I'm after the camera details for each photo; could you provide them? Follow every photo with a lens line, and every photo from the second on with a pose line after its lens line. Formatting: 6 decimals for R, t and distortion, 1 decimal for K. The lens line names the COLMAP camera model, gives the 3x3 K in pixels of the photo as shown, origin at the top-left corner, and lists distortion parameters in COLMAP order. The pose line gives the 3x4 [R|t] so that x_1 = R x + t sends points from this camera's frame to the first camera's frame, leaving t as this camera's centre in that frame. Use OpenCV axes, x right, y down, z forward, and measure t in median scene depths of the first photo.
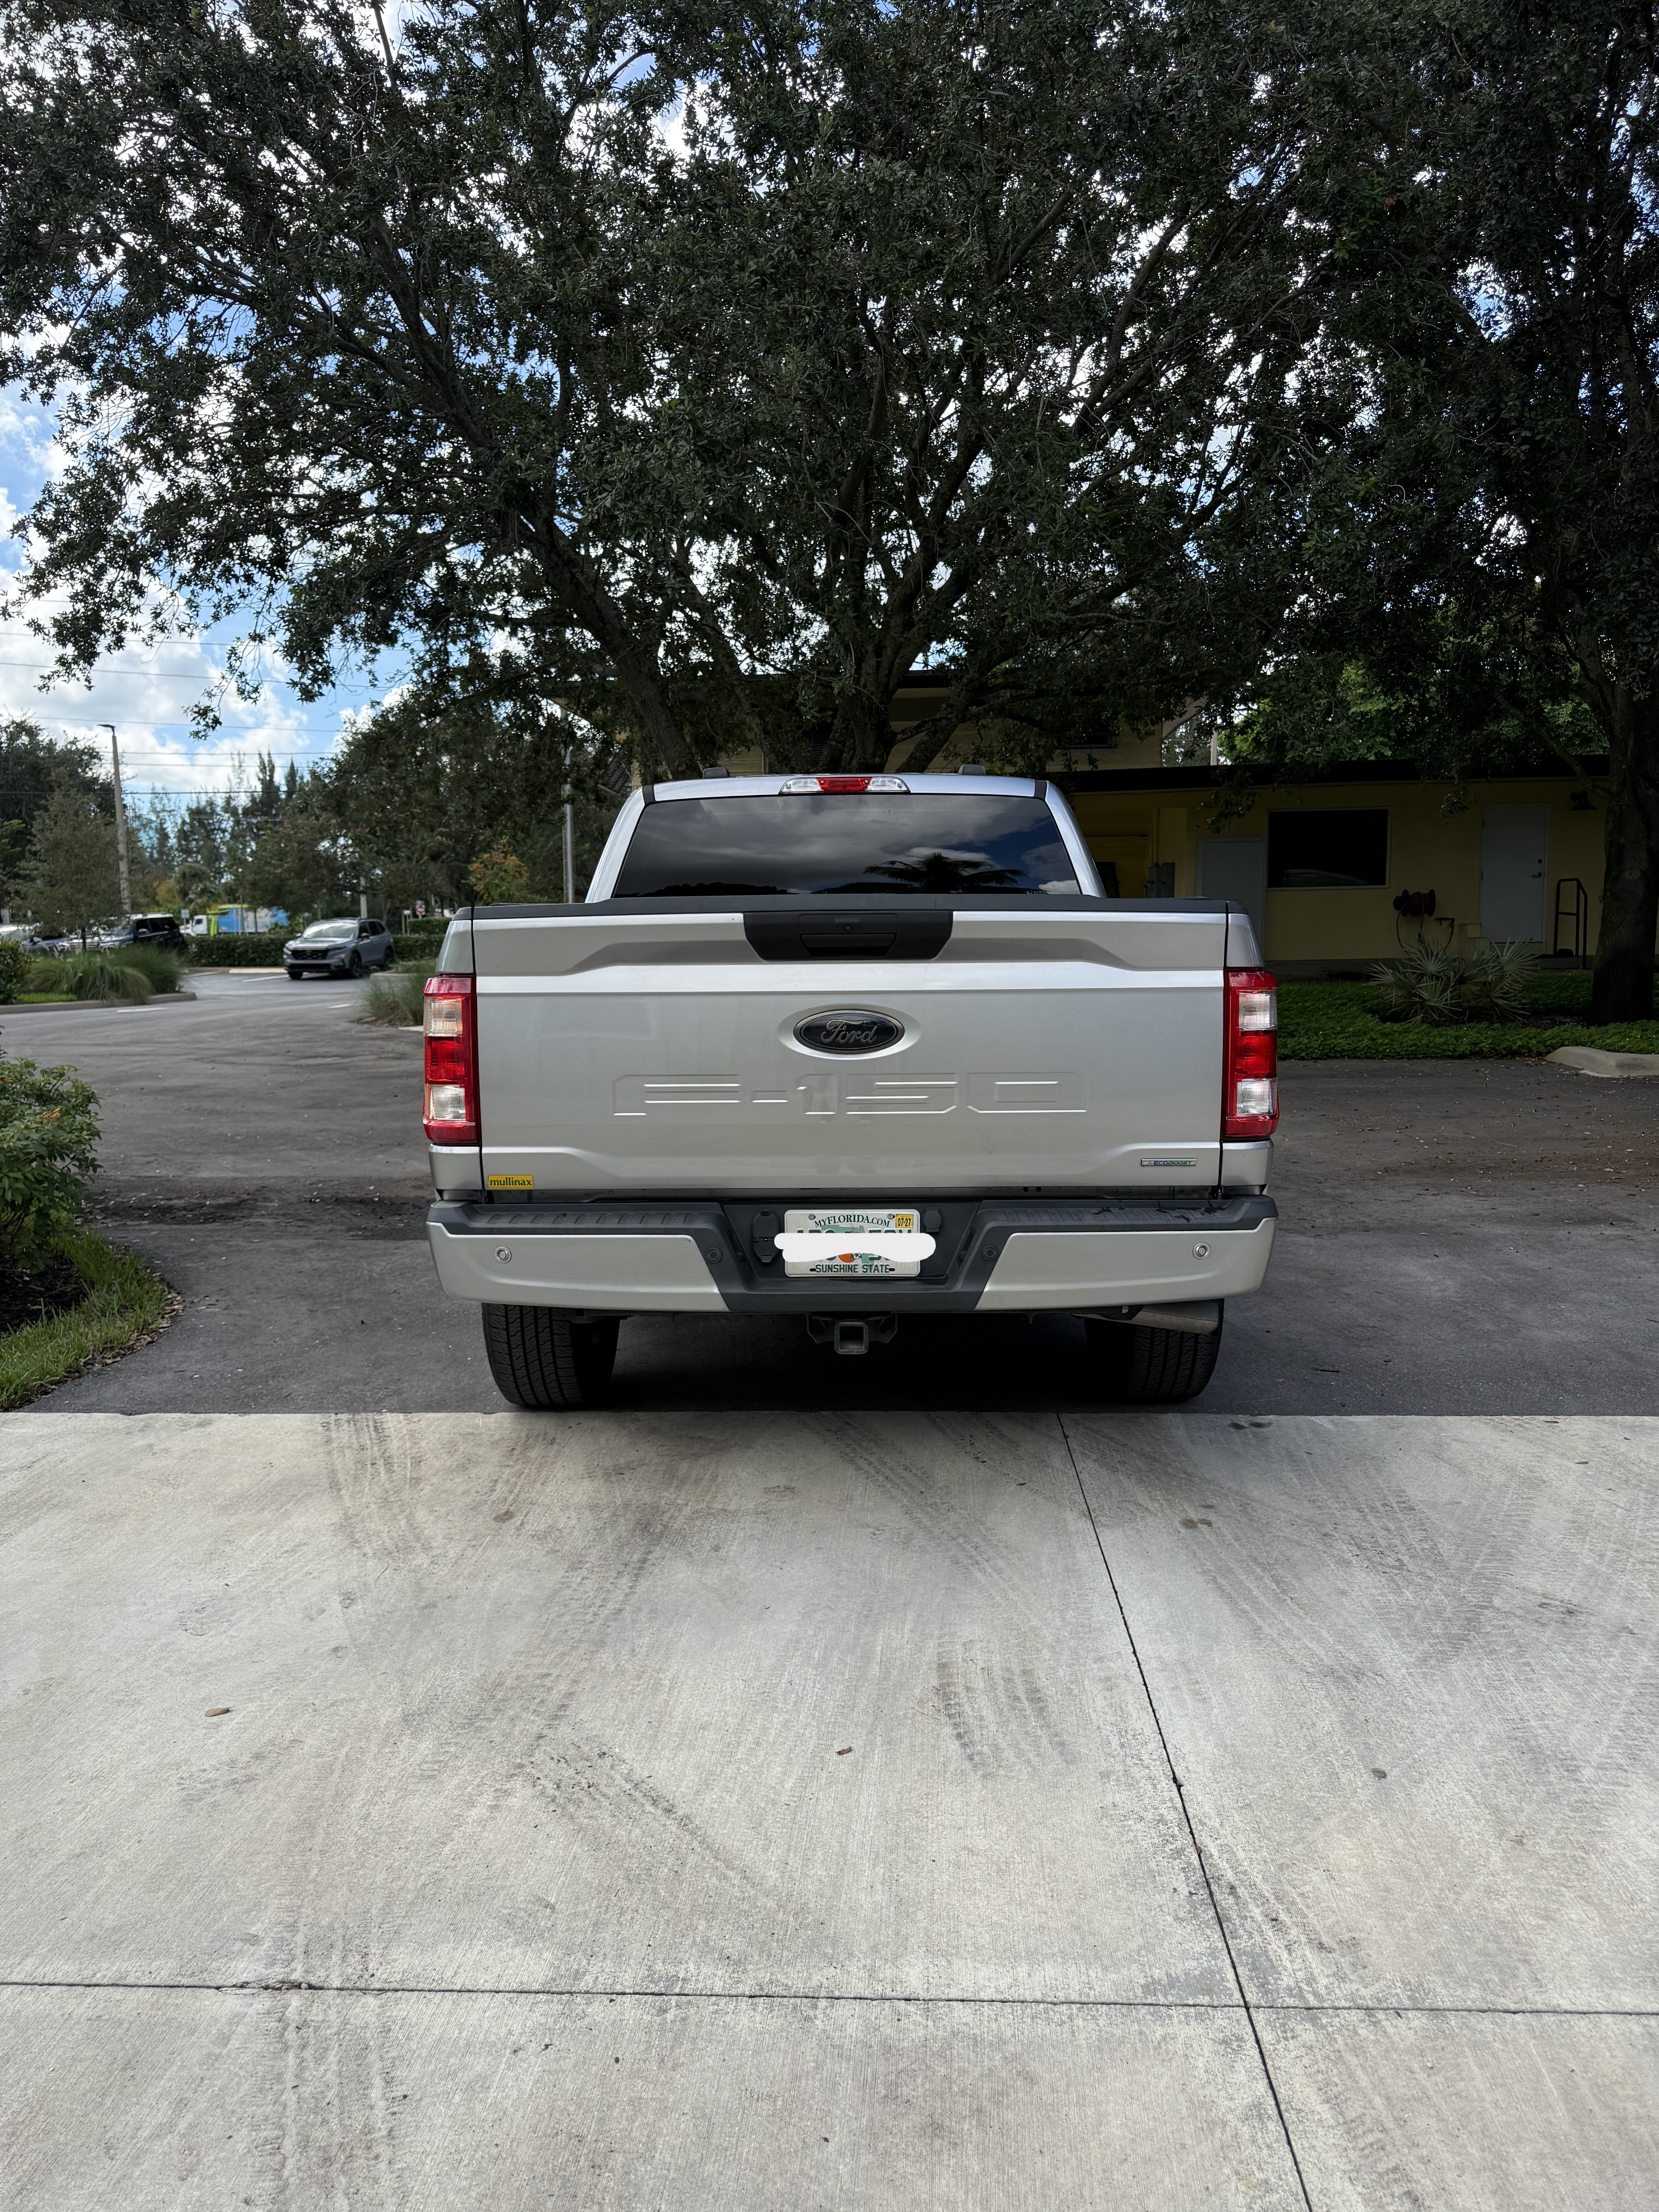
lens RADIAL K [[1559.3, 0, 829.5], [0, 1559.3, 1106.0], [0, 0, 1]] dist [0.023919, -0.037407]
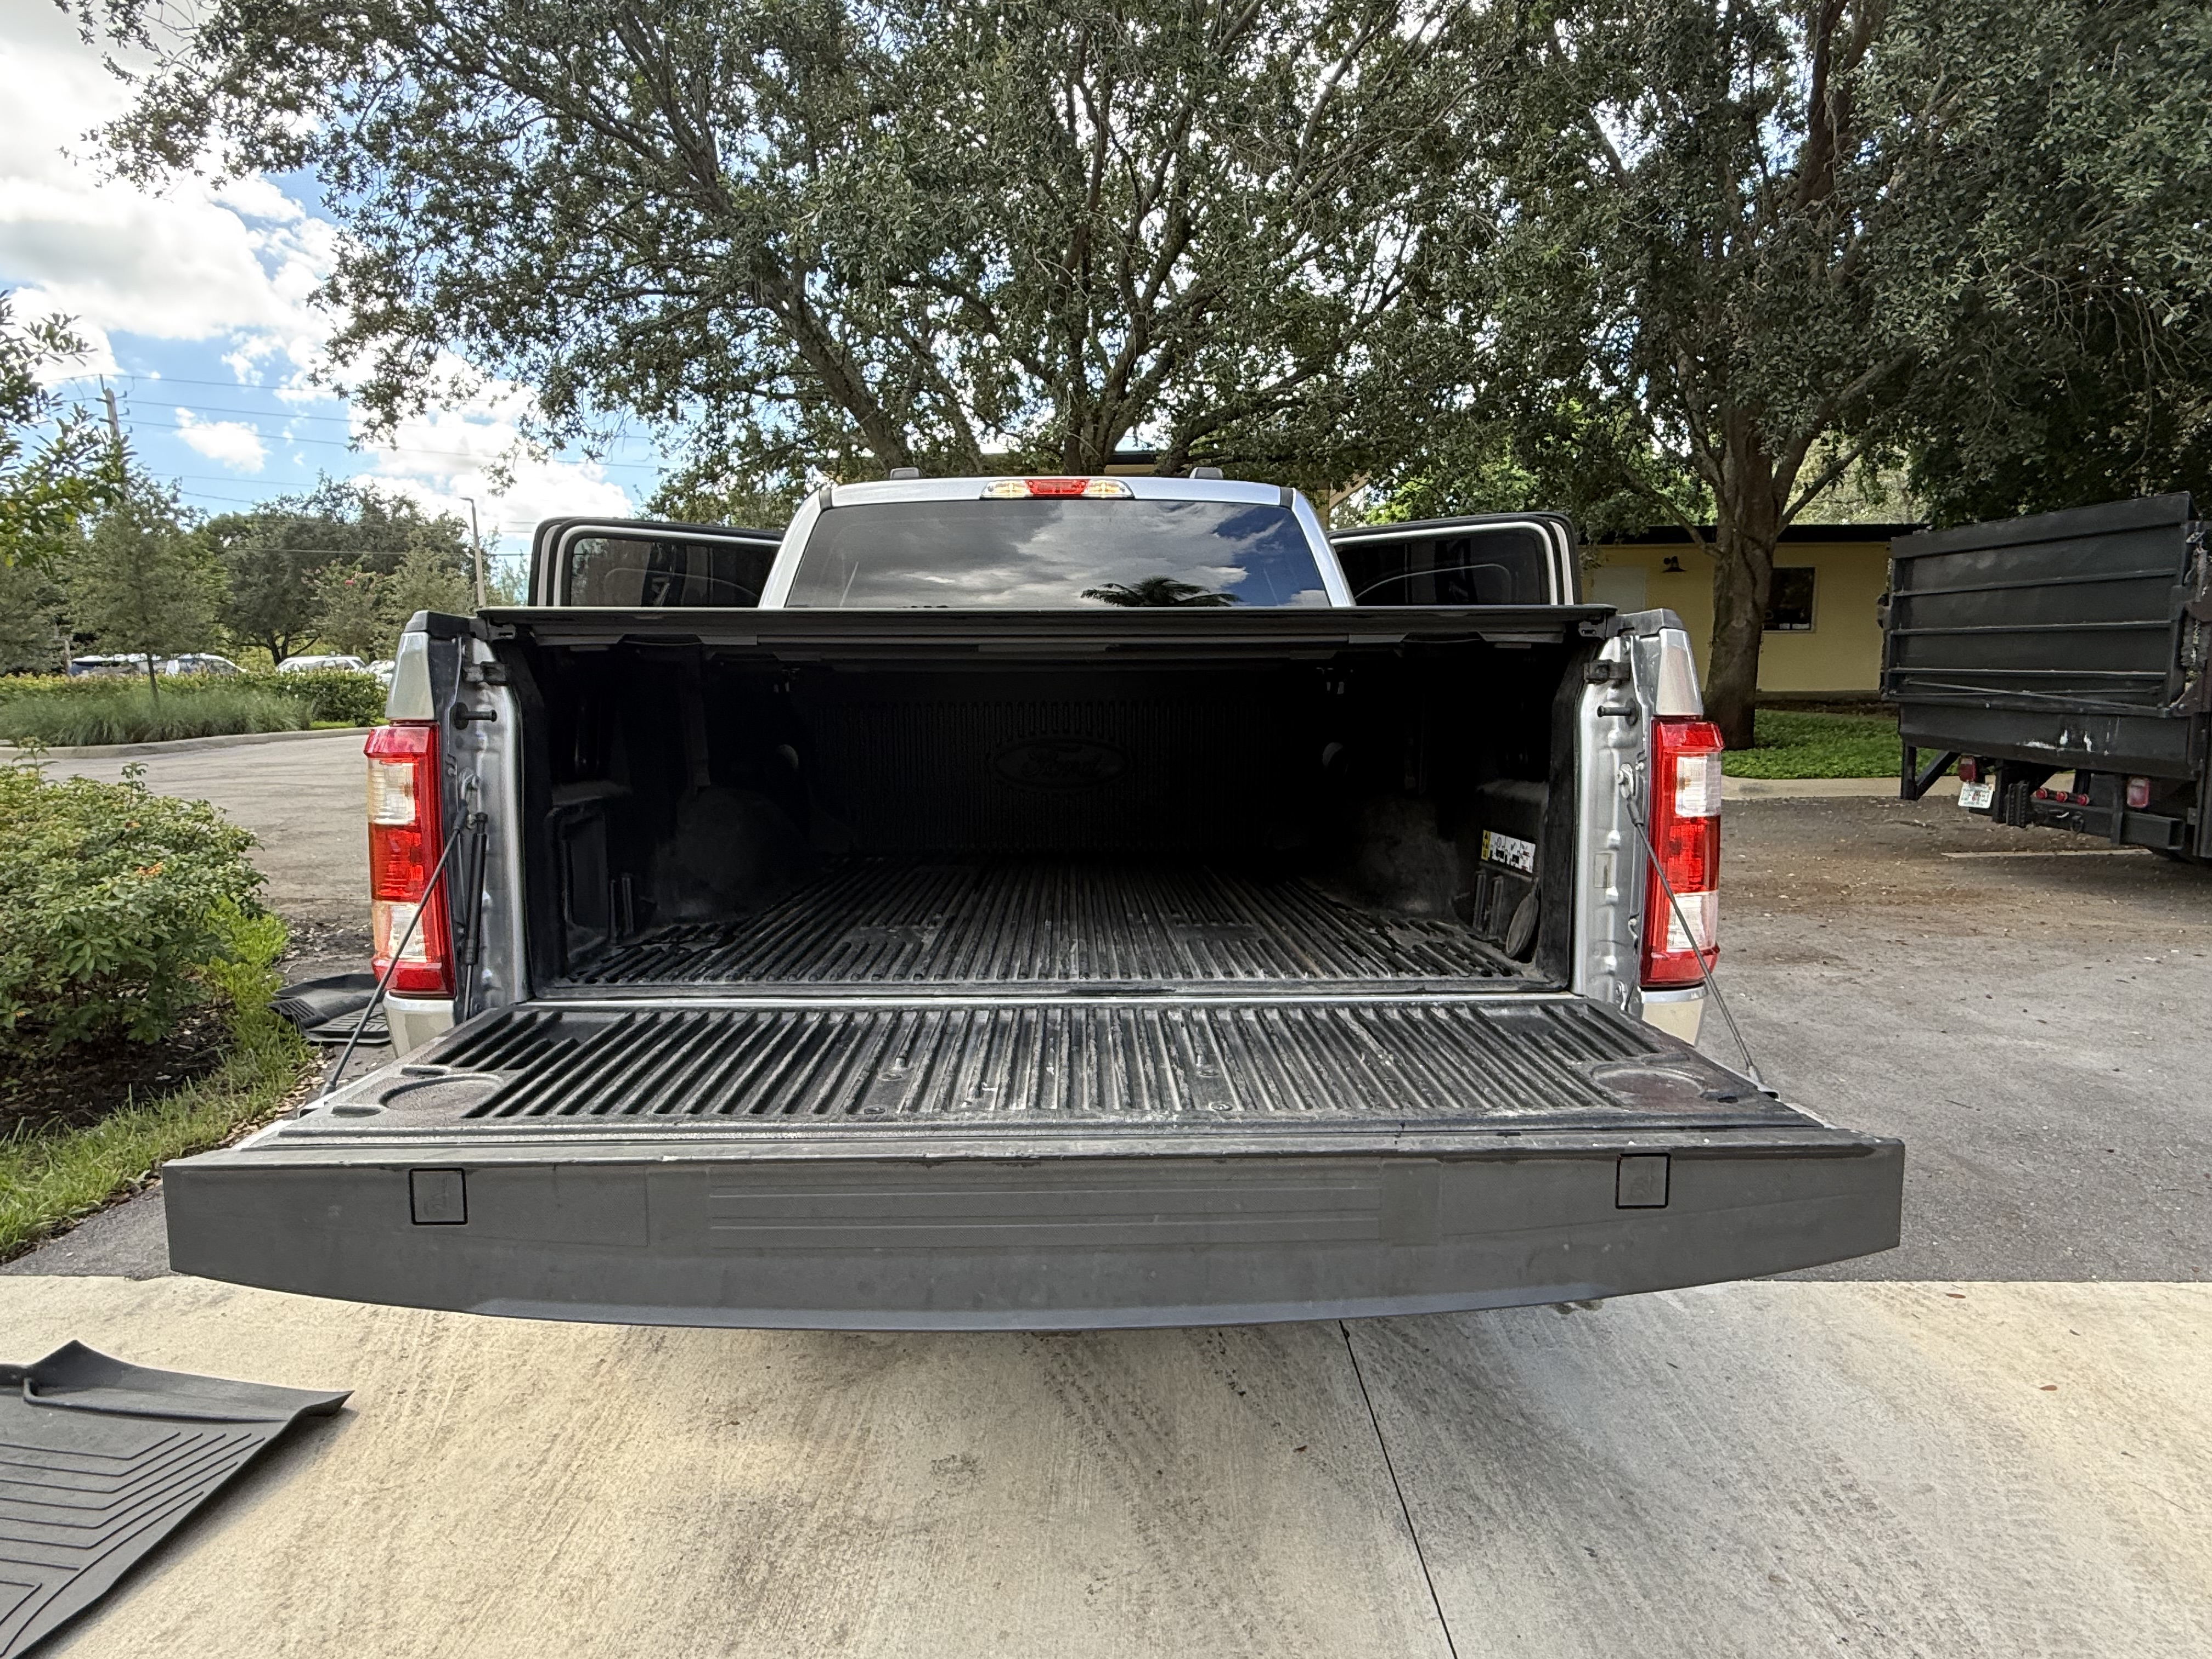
lens RADIAL K [[1131.4, 0, 1106.0], [0, 1131.4, 829.5], [0, 0, 1]] dist [-0.012879, -0.000381]
pose [[0.999151, -0.000344, 0.041196, 0.005063], [-0.000811, 0.999607, 0.028011, -0.017532], [-0.041189, -0.028020, 0.998758, 0.174380]]
